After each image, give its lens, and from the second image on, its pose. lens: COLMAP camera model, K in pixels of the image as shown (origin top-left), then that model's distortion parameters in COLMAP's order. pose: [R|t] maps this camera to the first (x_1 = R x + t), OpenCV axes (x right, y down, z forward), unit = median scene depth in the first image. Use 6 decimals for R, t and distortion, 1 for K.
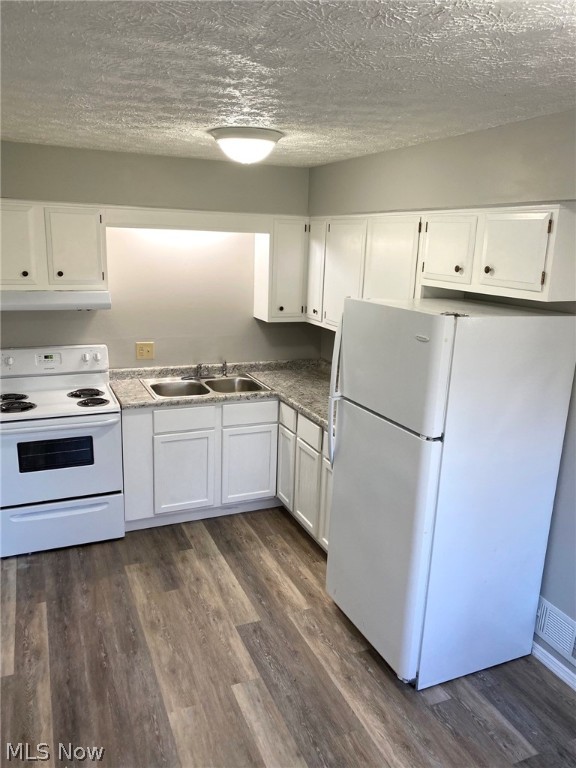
lens RADIAL K [[591.9, 0, 288.0], [0, 591.9, 384.0], [0, 0, 1]] dist [0.024949, -0.008415]
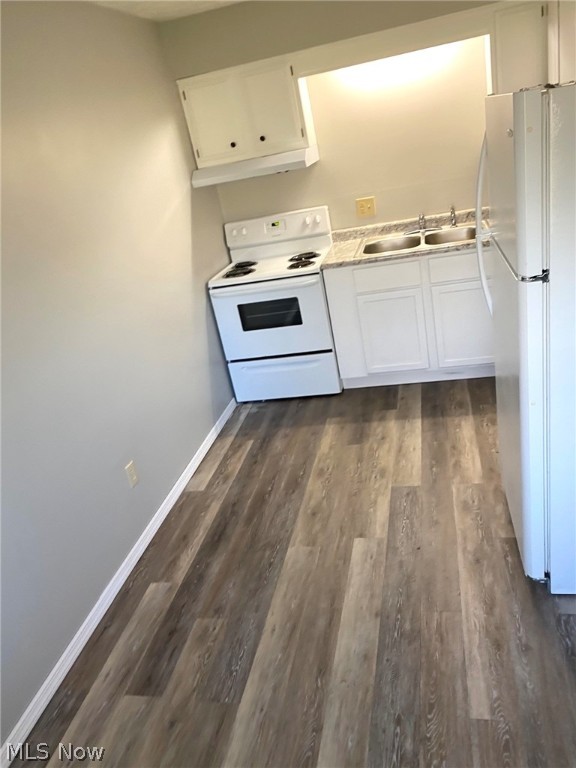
lens RADIAL K [[577.7, 0, 293.2], [0, 577.7, 384.5], [0, 0, 1]] dist [0.059923, -0.071770]
pose [[0.802441, 0.059616, -0.593746, 0.304820], [0.071550, 0.978206, 0.194918, 0.041065], [0.592426, -0.198893, 0.780687, 0.173022]]
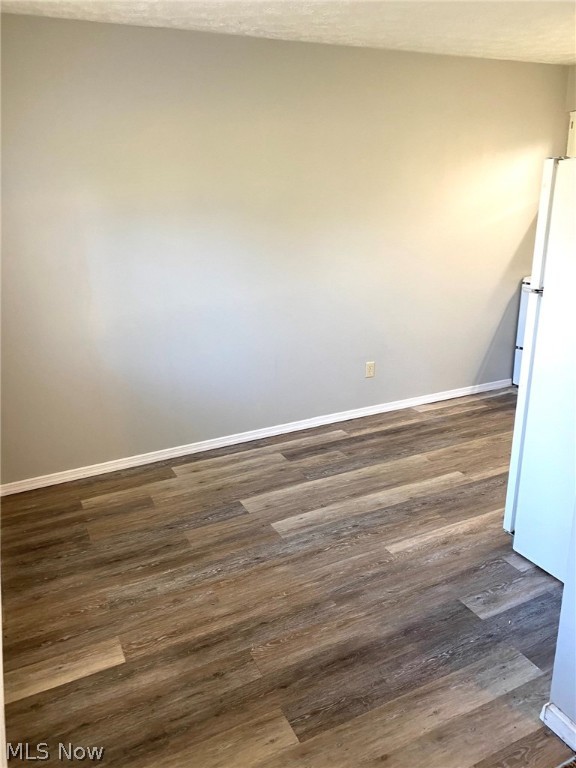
lens RADIAL K [[577.7, 0, 293.2], [0, 577.7, 384.5], [0, 0, 1]] dist [0.059923, -0.071770]
pose [[0.054569, 0.278929, -0.958760, 0.840189], [-0.214928, 0.940964, 0.261519, 0.049835], [0.975104, 0.191794, 0.111297, 0.358955]]
